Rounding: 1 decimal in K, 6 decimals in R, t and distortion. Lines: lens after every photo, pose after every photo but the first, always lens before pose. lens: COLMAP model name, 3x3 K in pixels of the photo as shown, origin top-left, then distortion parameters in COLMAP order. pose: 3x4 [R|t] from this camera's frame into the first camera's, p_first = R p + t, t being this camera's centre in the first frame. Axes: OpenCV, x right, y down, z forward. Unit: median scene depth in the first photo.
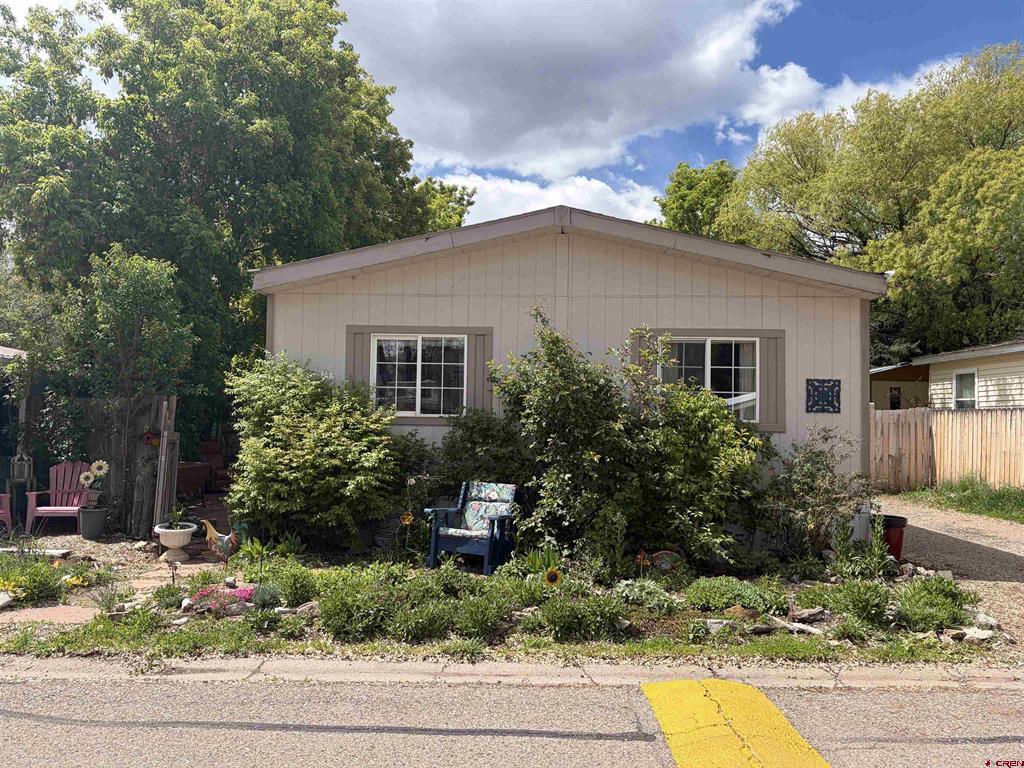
lens RADIAL K [[778.2, 0, 515.4], [0, 778.2, 389.2], [0, 0, 1]] dist [0.042137, -0.048474]
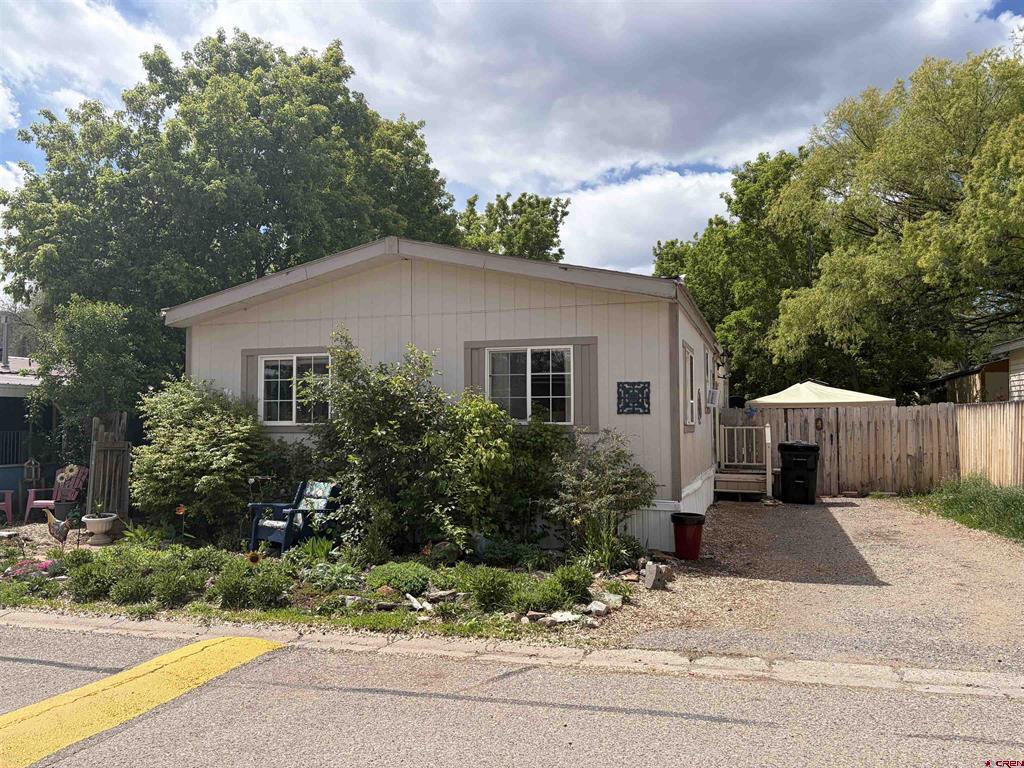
lens RADIAL K [[782.4, 0, 512.0], [0, 782.4, 384.0], [0, 0, 1]] dist [0.017925, 0.004764]
pose [[0.962425, -0.033355, -0.269492, 0.514776], [0.030202, 0.999418, -0.015838, 0.001839], [0.269863, 0.007104, 0.962872, -0.042921]]
